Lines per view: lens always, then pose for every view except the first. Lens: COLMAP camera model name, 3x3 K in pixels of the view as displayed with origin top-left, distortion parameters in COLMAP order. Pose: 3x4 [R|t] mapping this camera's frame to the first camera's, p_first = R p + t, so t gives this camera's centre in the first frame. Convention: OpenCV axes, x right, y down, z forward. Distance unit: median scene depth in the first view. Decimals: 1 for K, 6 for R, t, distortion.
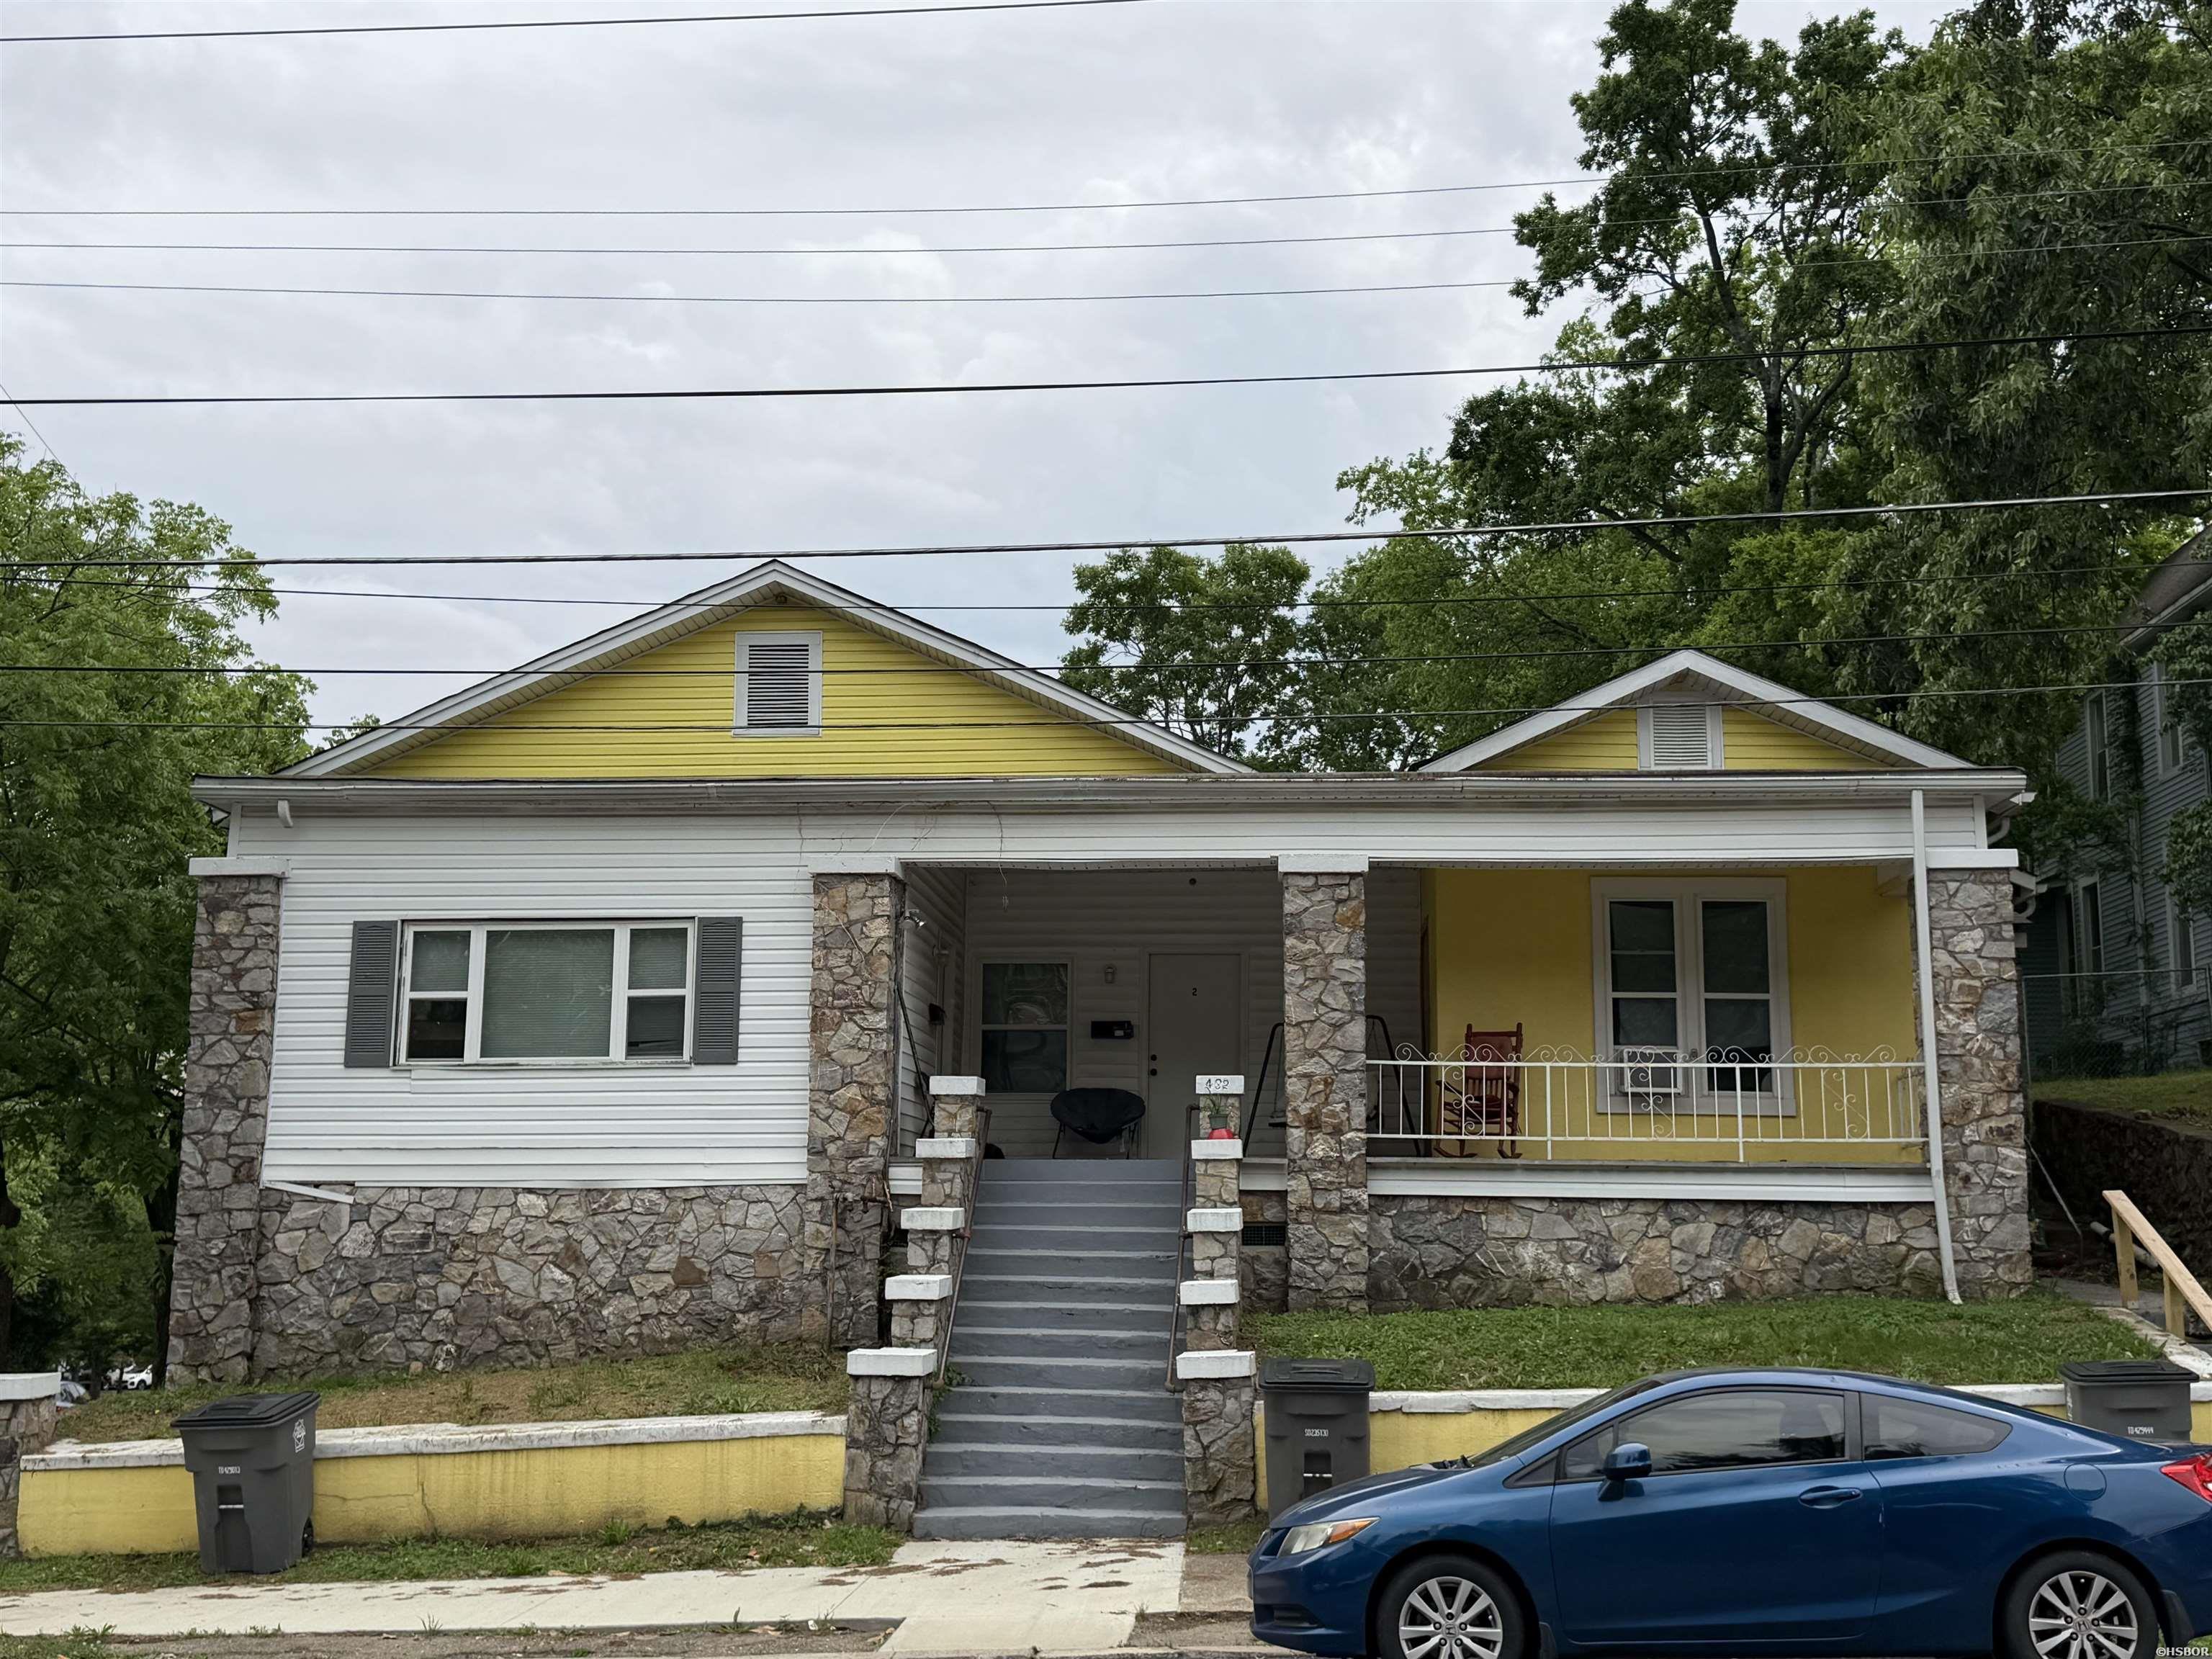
lens RADIAL K [[2498.9, 0, 1106.0], [0, 2498.9, 829.5], [0, 0, 1]] dist [0.220933, -0.561993]
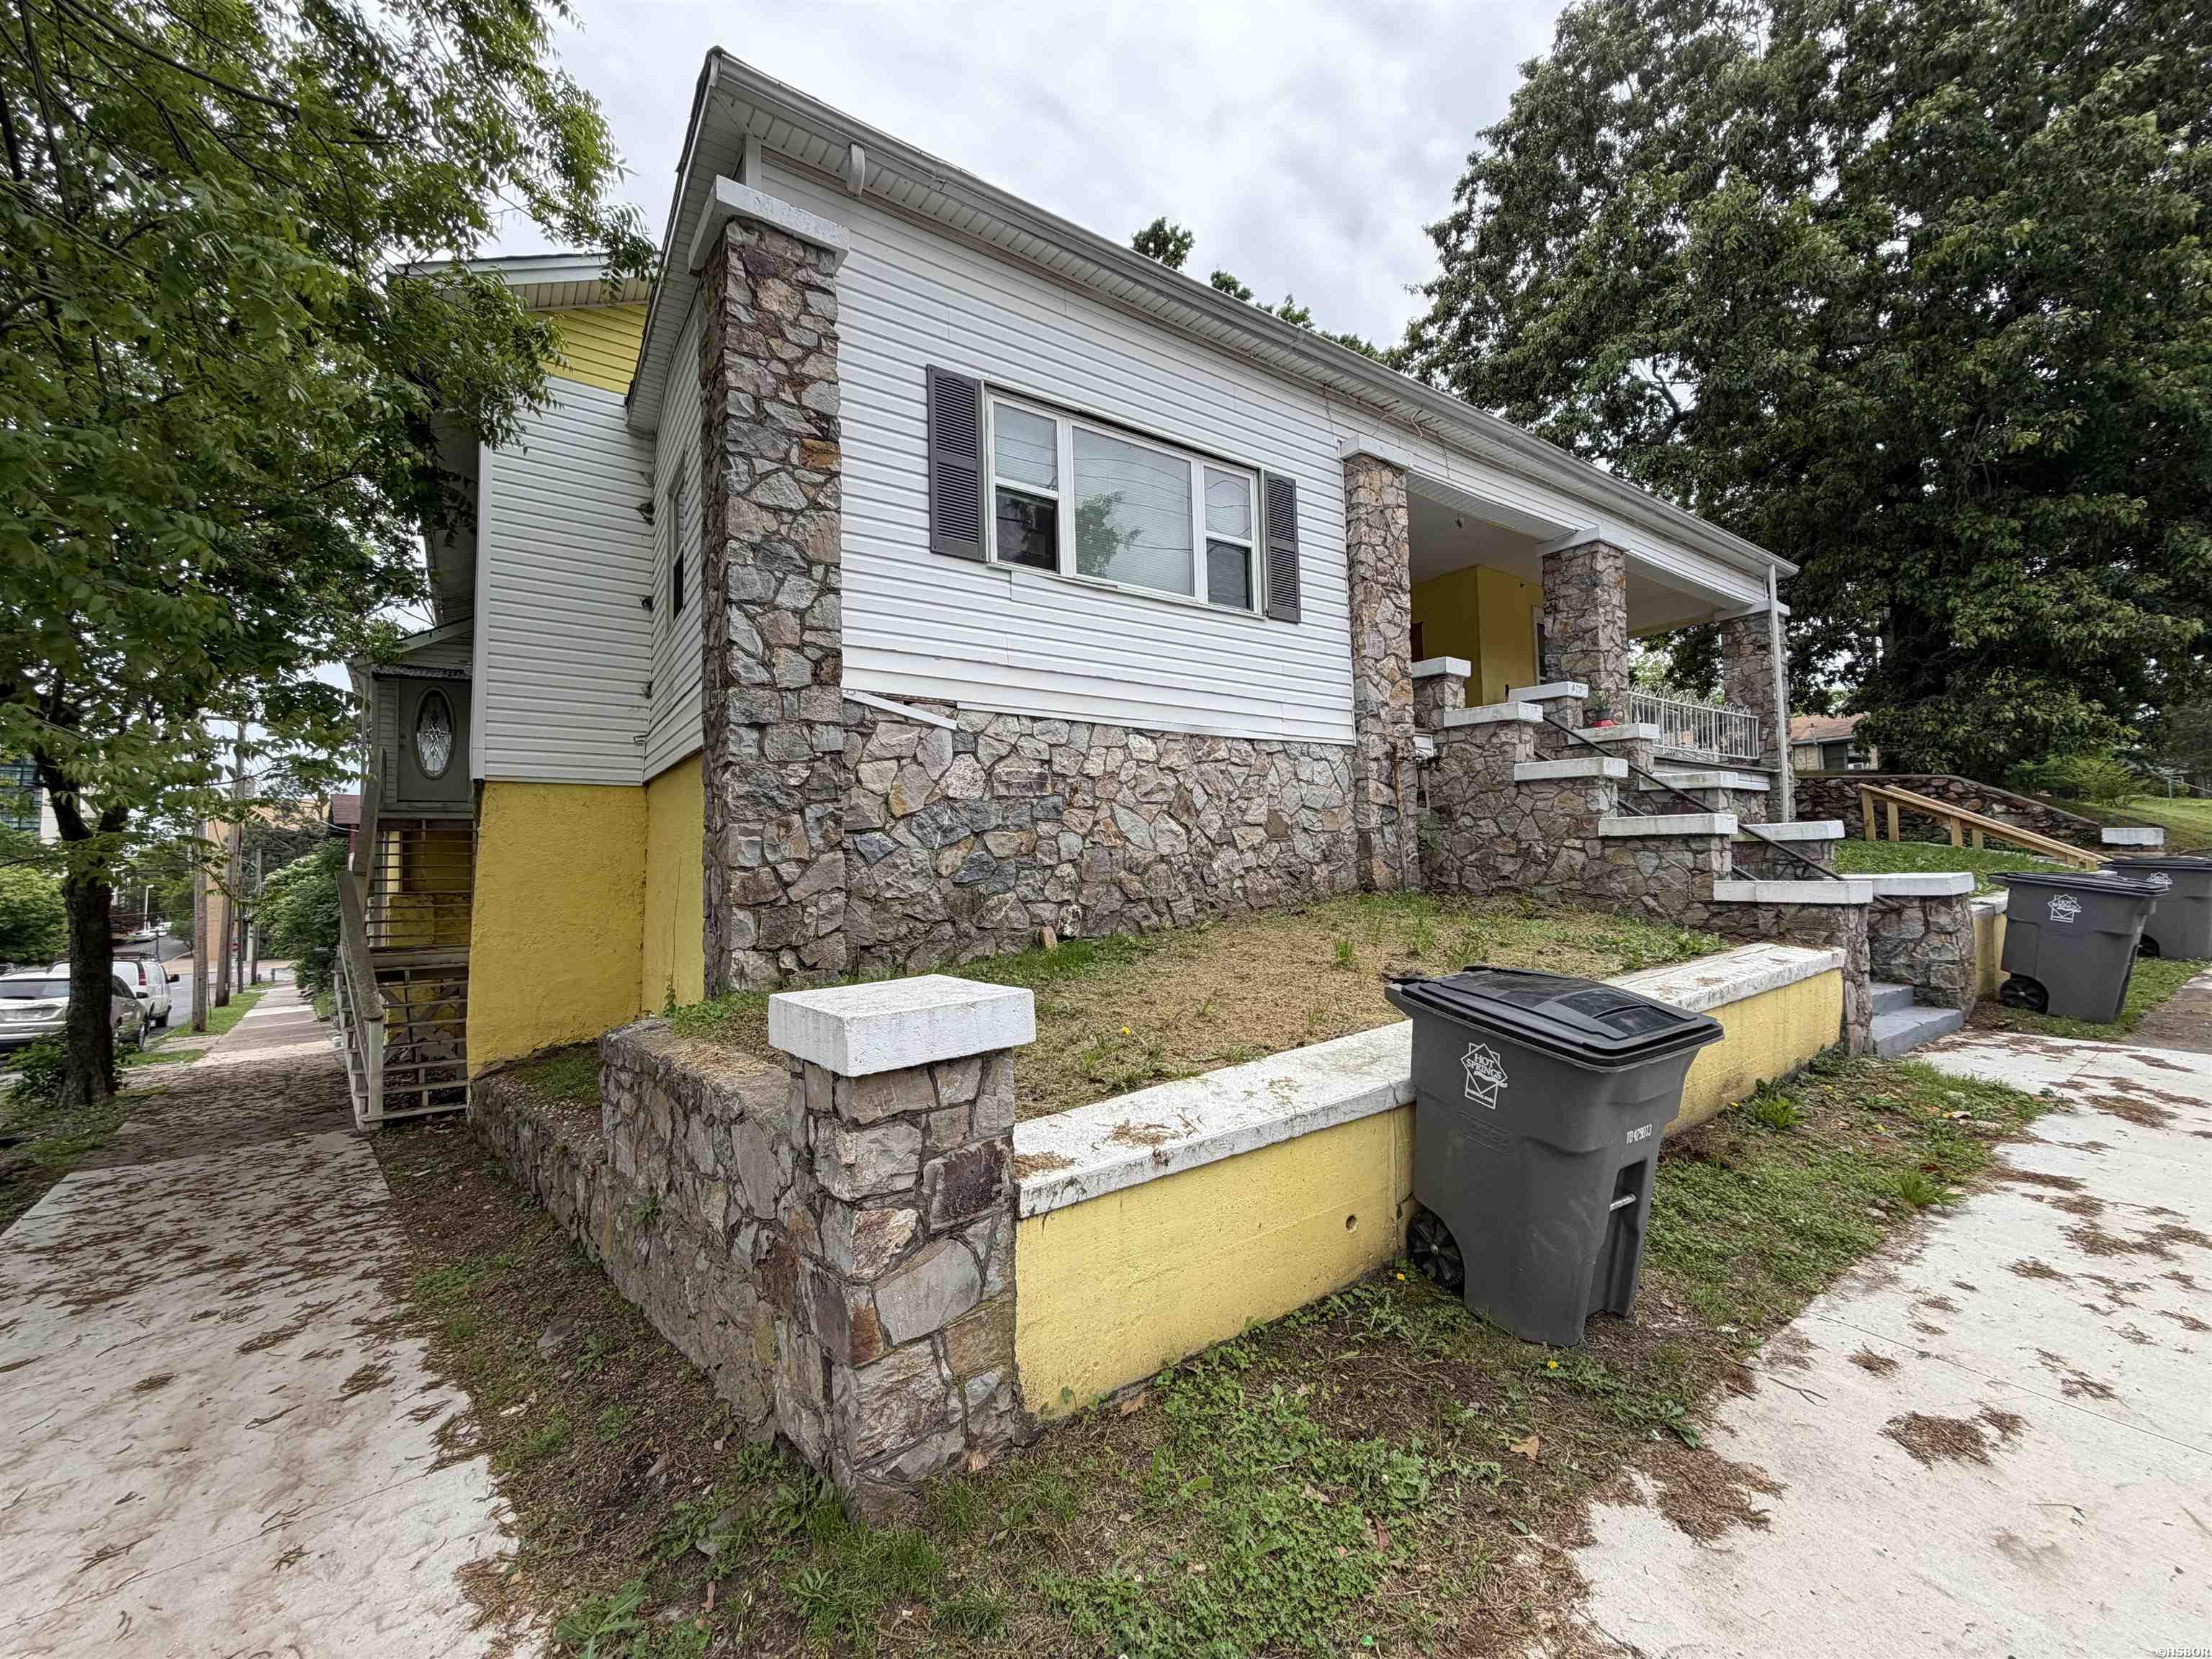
lens RADIAL K [[898.3, 0, 1091.1], [0, 898.3, 827.4], [0, 0, 1]] dist [0.001509, 0.000018]
pose [[0.773280, 0.012449, 0.633943, -0.438438], [-0.079185, 0.993876, 0.077073, 0.153053], [-0.629101, -0.109798, 0.769530, 0.767171]]
